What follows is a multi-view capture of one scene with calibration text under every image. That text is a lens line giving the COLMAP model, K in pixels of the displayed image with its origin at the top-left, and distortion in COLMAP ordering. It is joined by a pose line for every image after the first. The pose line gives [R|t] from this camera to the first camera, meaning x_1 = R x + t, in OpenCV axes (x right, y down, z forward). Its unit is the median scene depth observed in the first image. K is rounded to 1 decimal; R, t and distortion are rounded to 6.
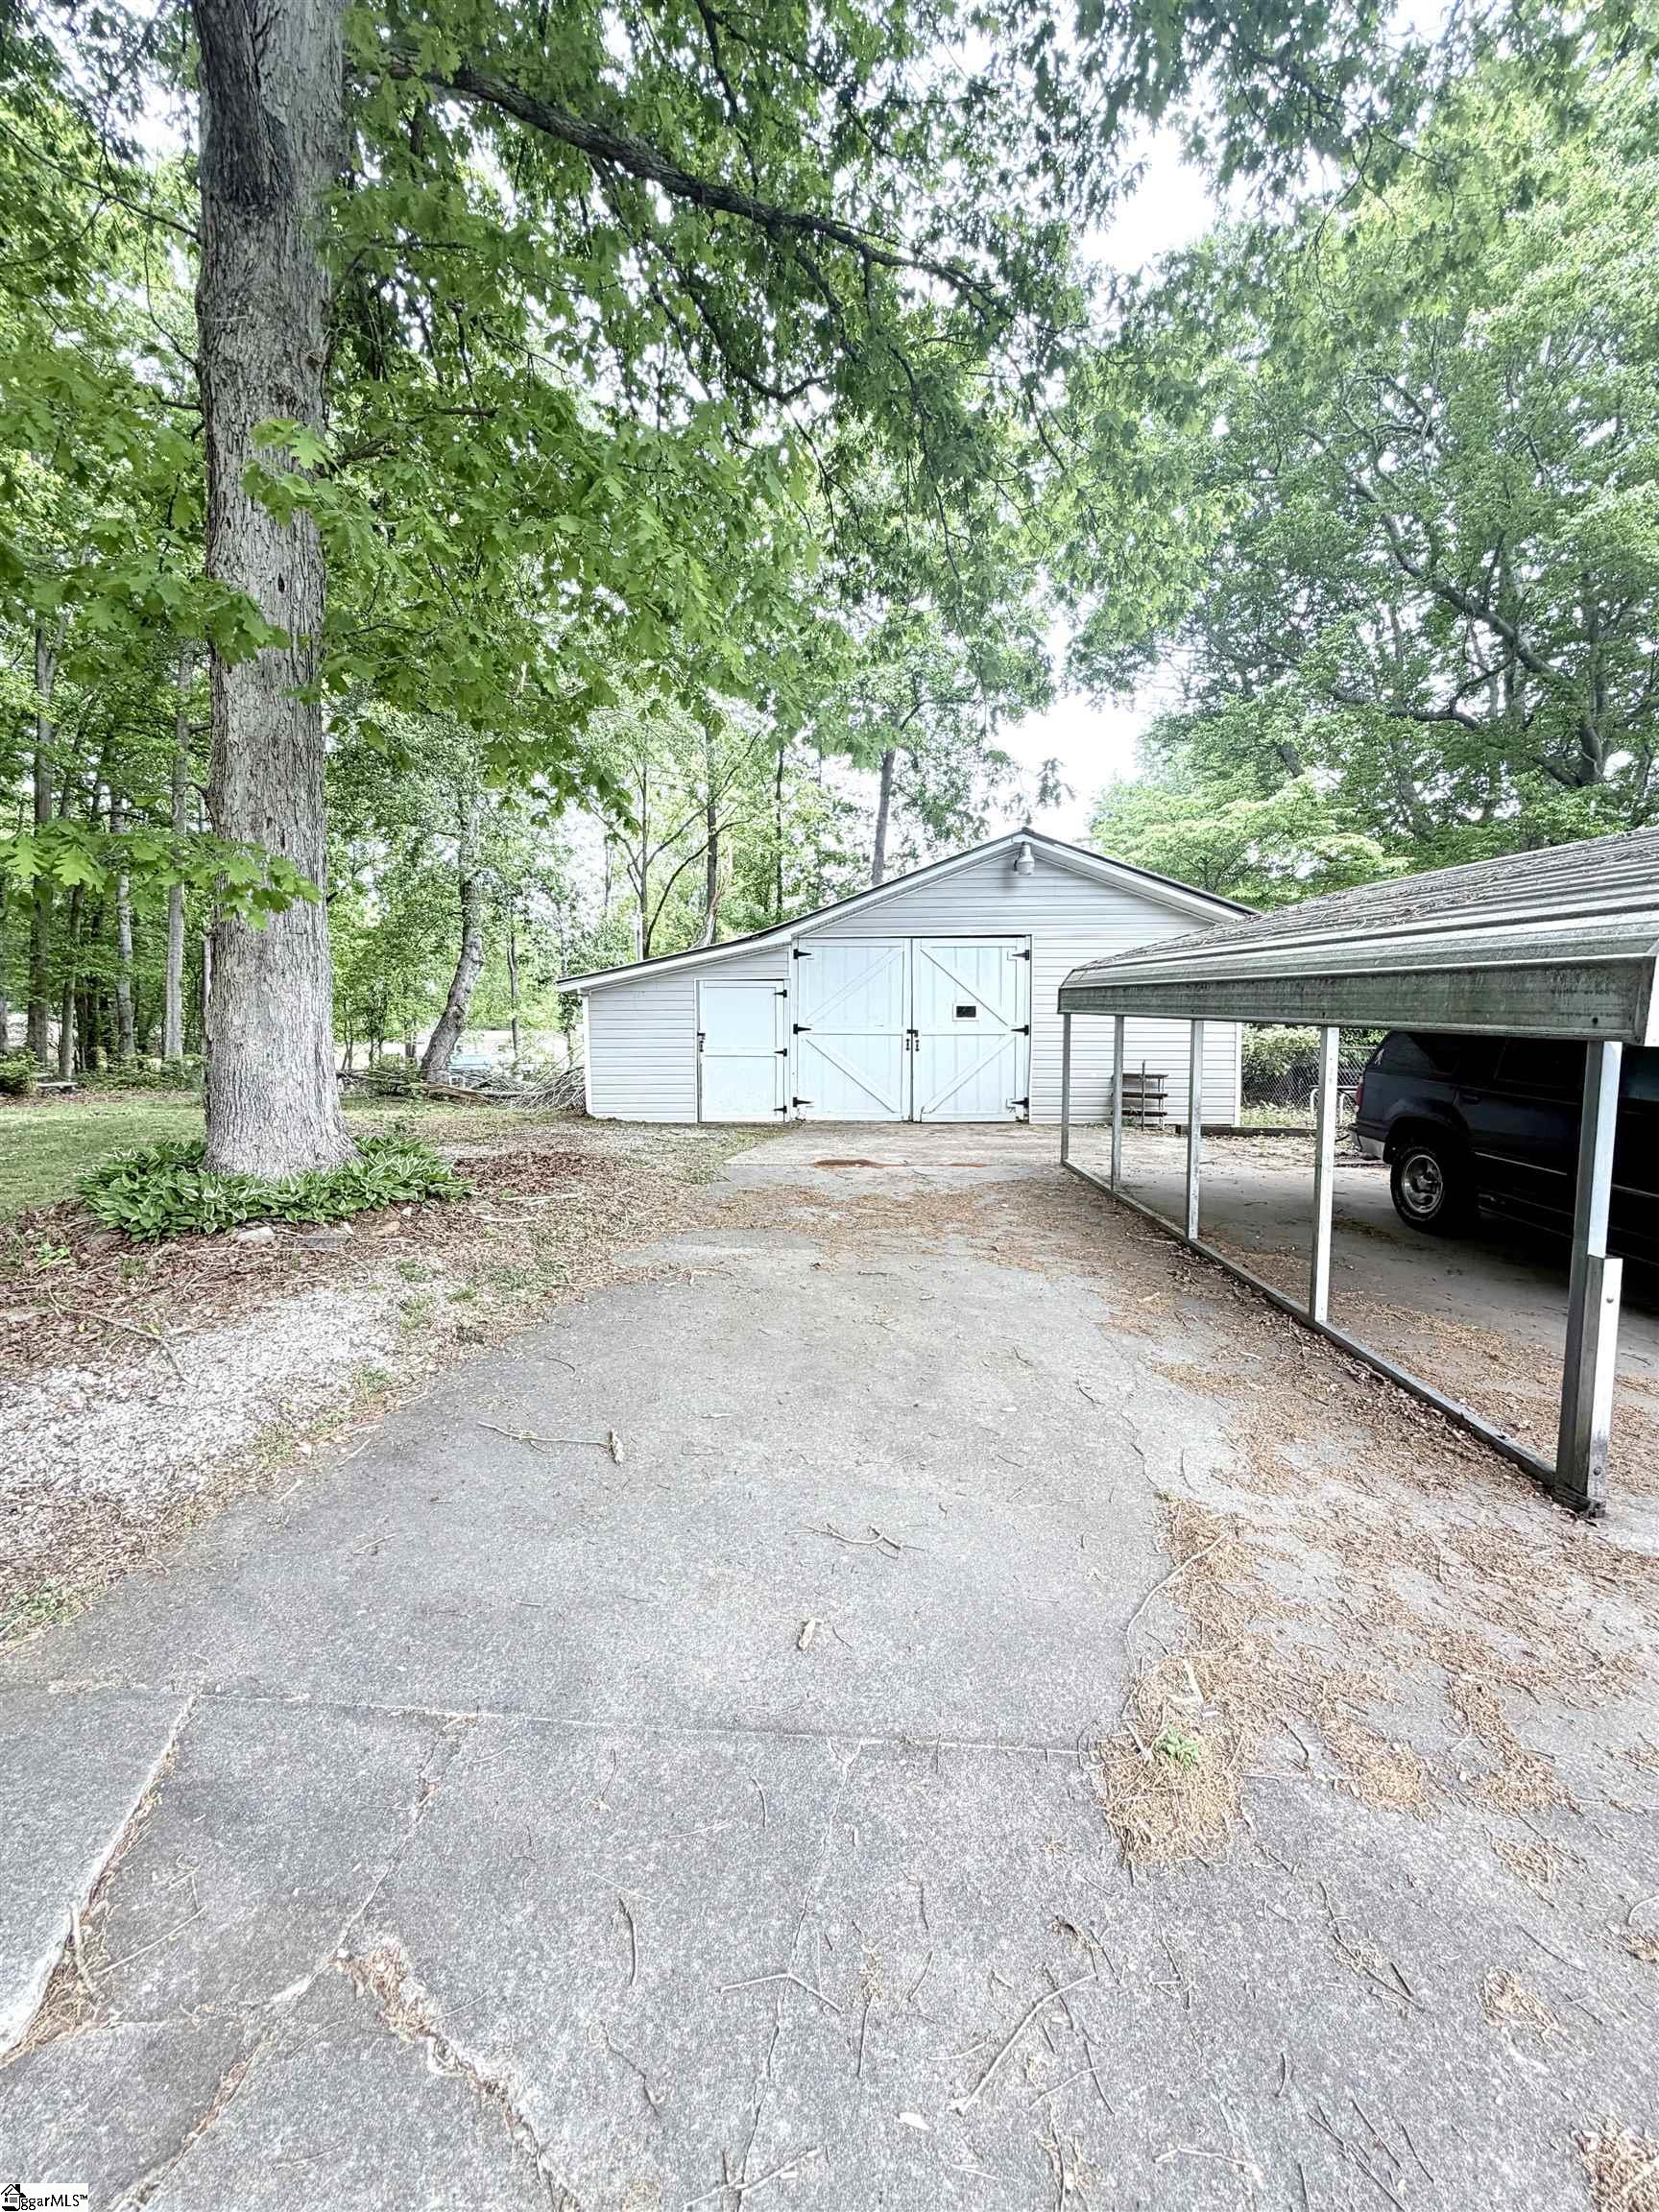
lens RADIAL K [[881.8, 0, 834.5], [0, 881.8, 1115.4], [0, 0, 1]] dist [0.001185, -0.000299]
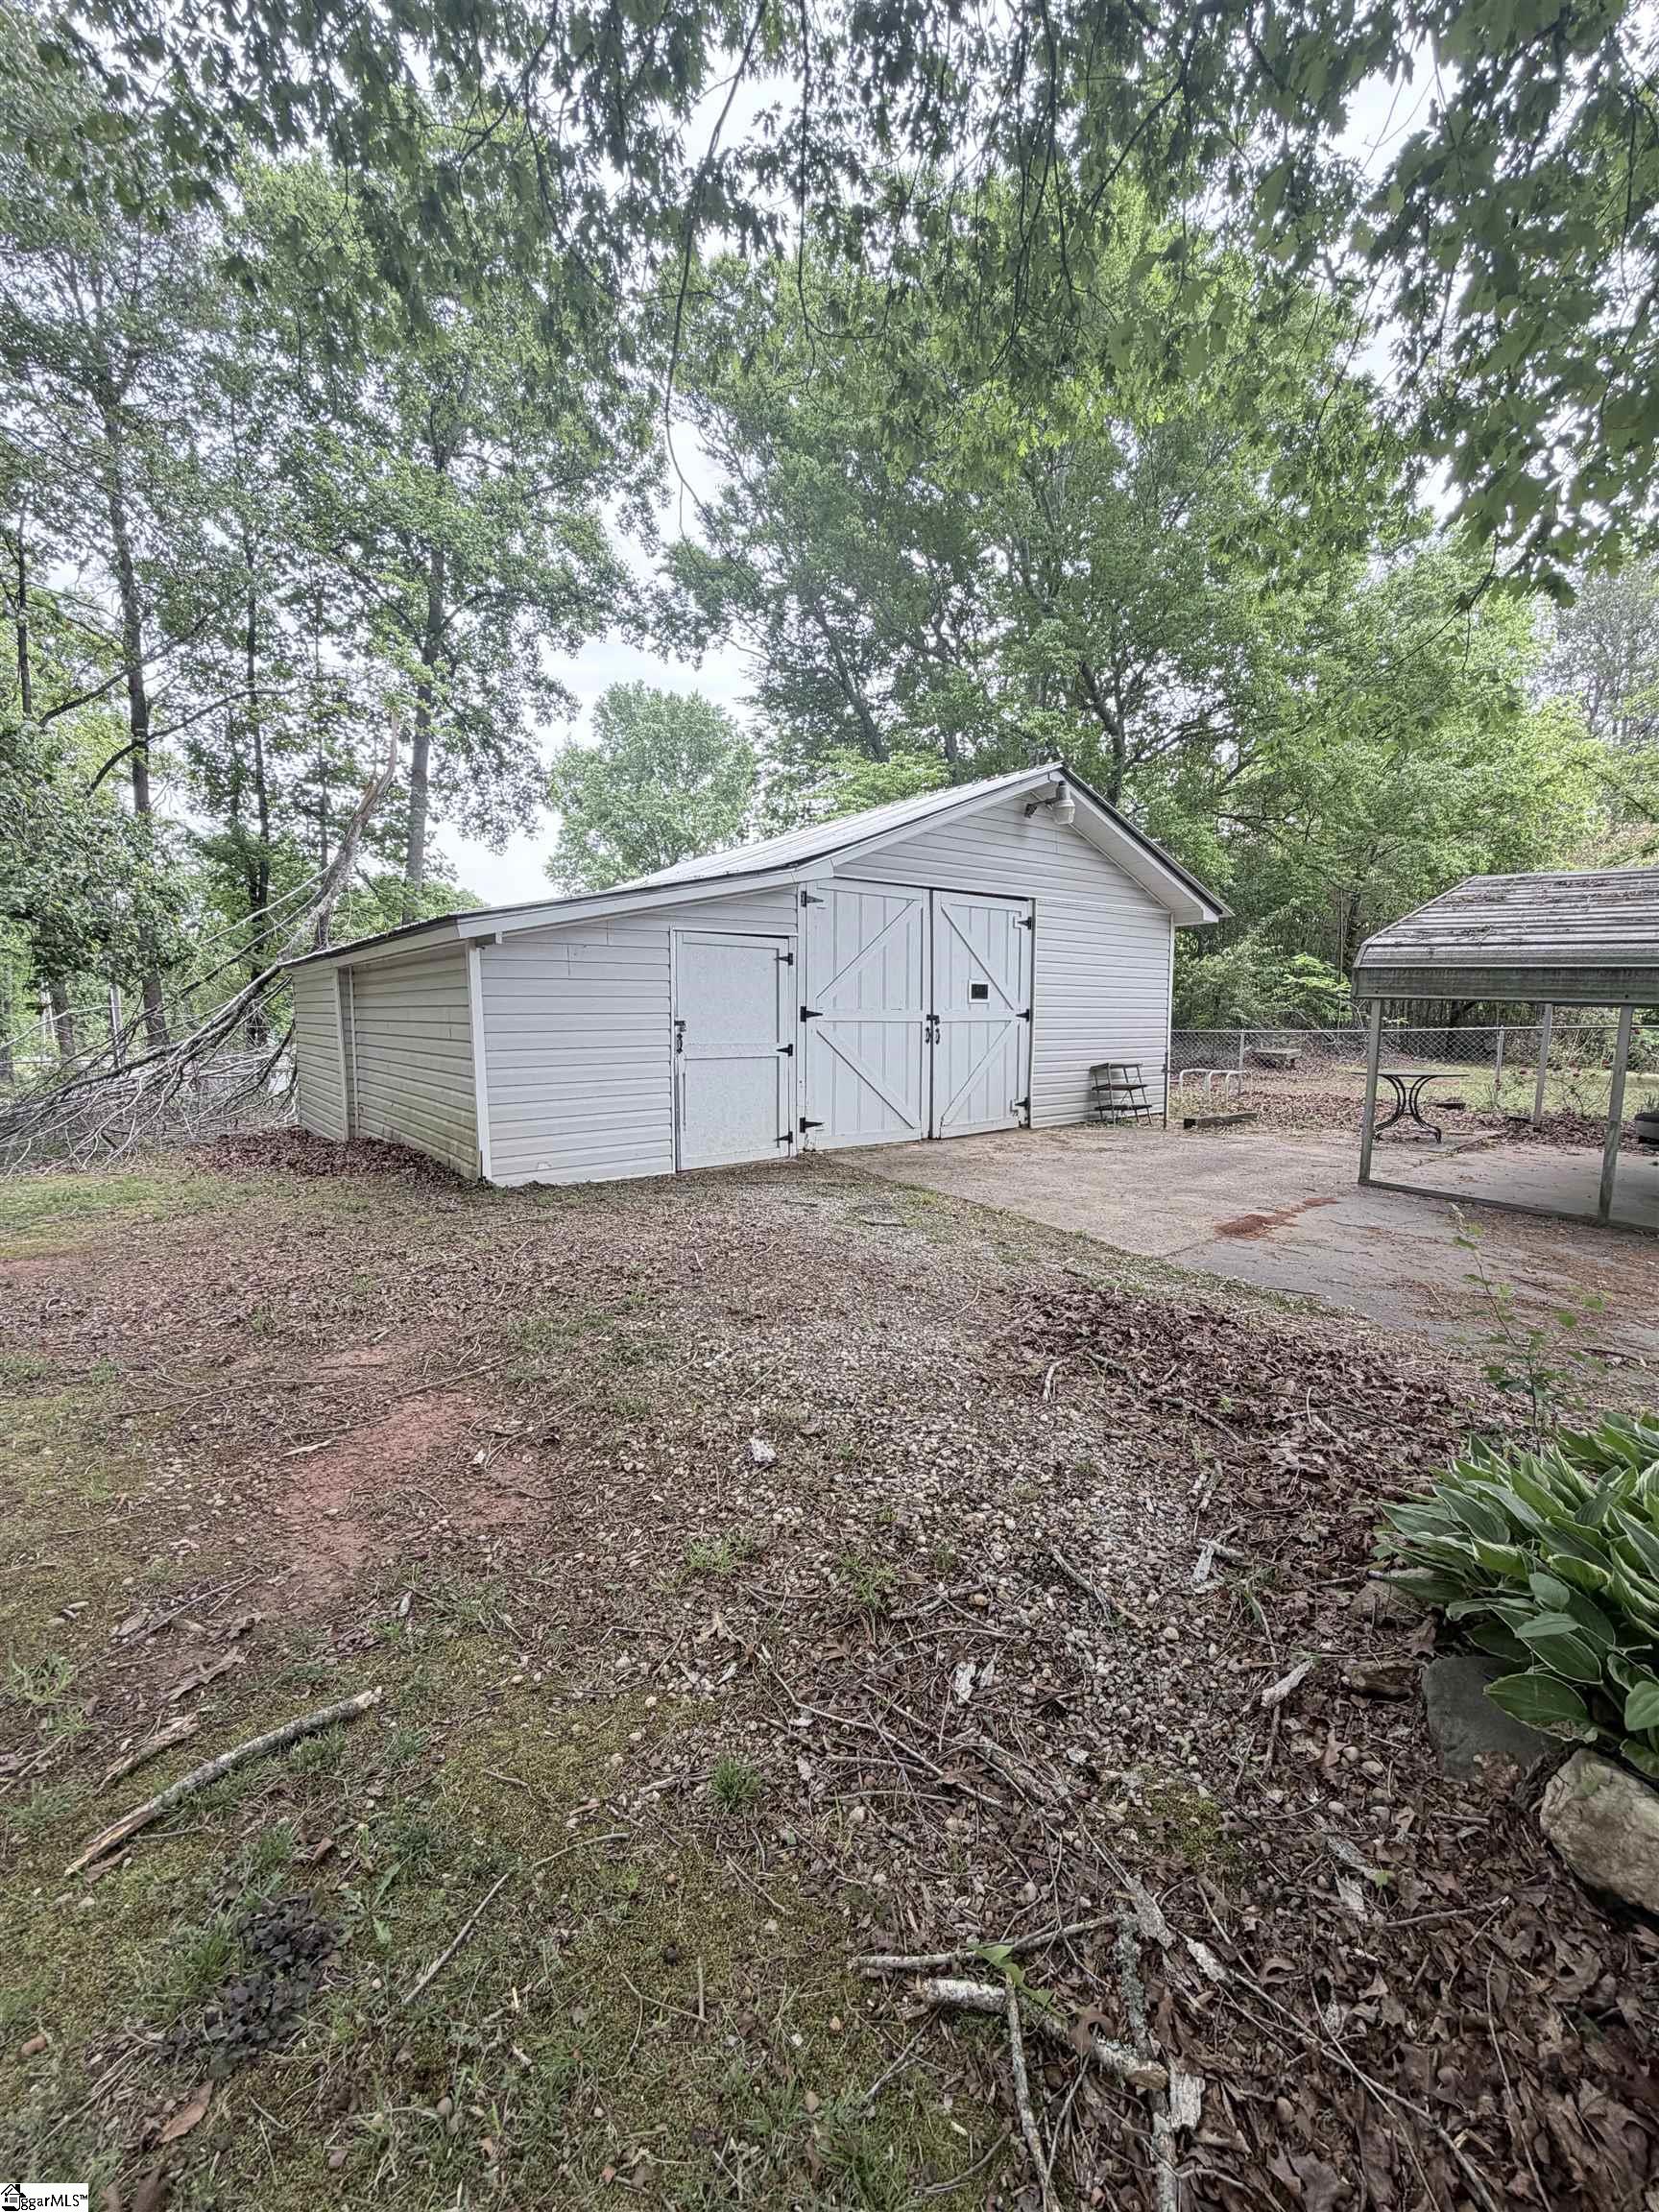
lens RADIAL K [[881.8, 0, 819.4], [0, 881.8, 1092.6], [0, 0, 1]] dist [0.001185, -0.000299]
pose [[0.775913, -0.056608, 0.628295, -0.449479], [0.055767, 0.998222, 0.021068, -0.052717], [-0.628370, 0.018691, 0.777690, 0.484476]]
